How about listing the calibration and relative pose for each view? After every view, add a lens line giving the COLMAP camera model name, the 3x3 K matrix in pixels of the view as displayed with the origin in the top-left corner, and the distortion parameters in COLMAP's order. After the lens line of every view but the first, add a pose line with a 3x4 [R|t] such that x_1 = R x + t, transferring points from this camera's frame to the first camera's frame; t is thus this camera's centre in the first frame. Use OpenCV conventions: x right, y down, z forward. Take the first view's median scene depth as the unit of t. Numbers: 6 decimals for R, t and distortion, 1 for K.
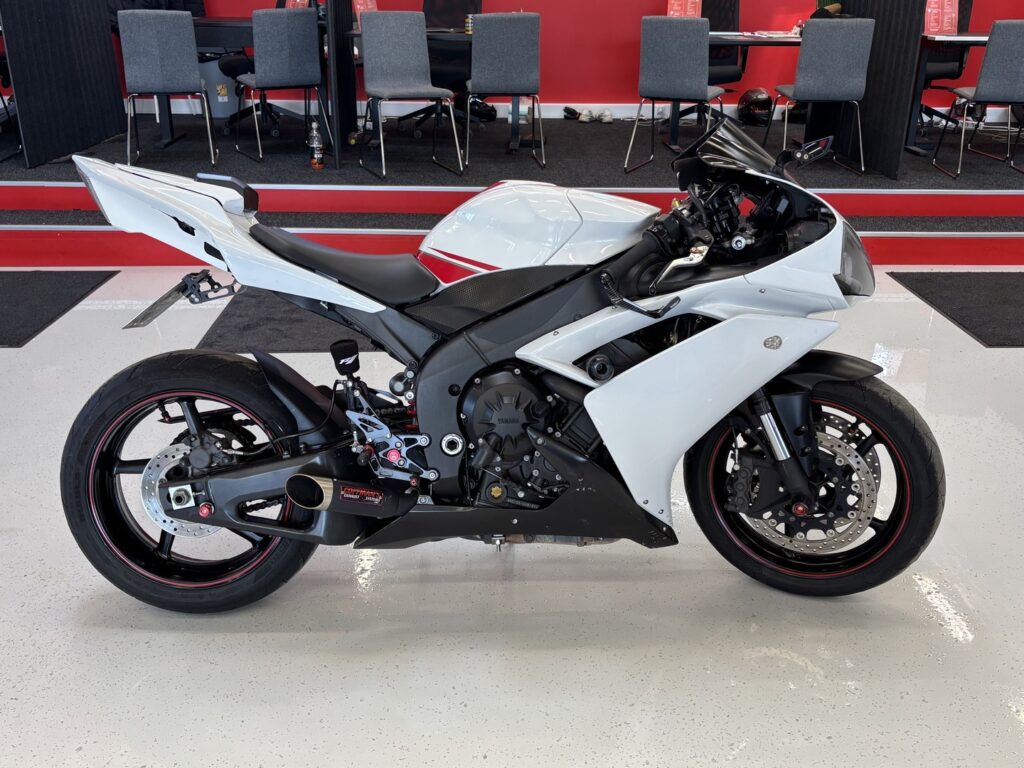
lens RADIAL K [[1001.7, 0, 507.8], [0, 1001.7, 386.1], [0, 0, 1]] dist [0.018162, 0.000000]
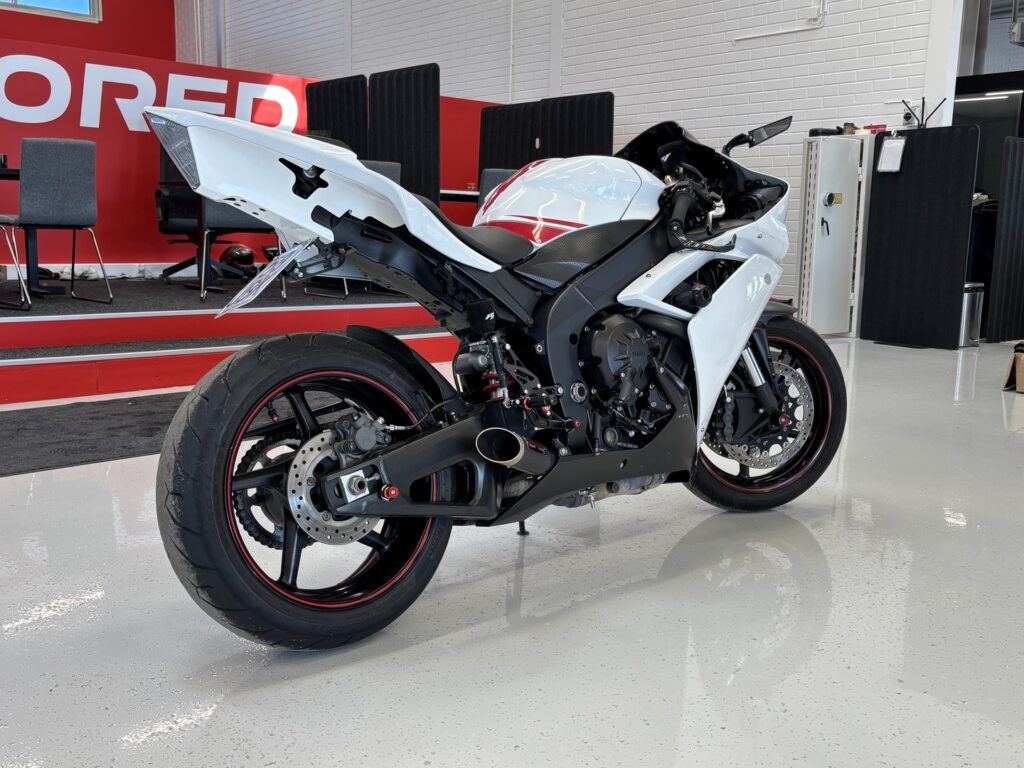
lens RADIAL K [[1001.7, 0, 506.0], [0, 1001.7, 386.4], [0, 0, 1]] dist [0.018162, 0.000000]
pose [[0.773041, -0.095827, 0.627076, -0.772485], [0.225964, 0.965280, -0.131053, 0.173585], [-0.592746, 0.243006, 0.767855, 0.255287]]
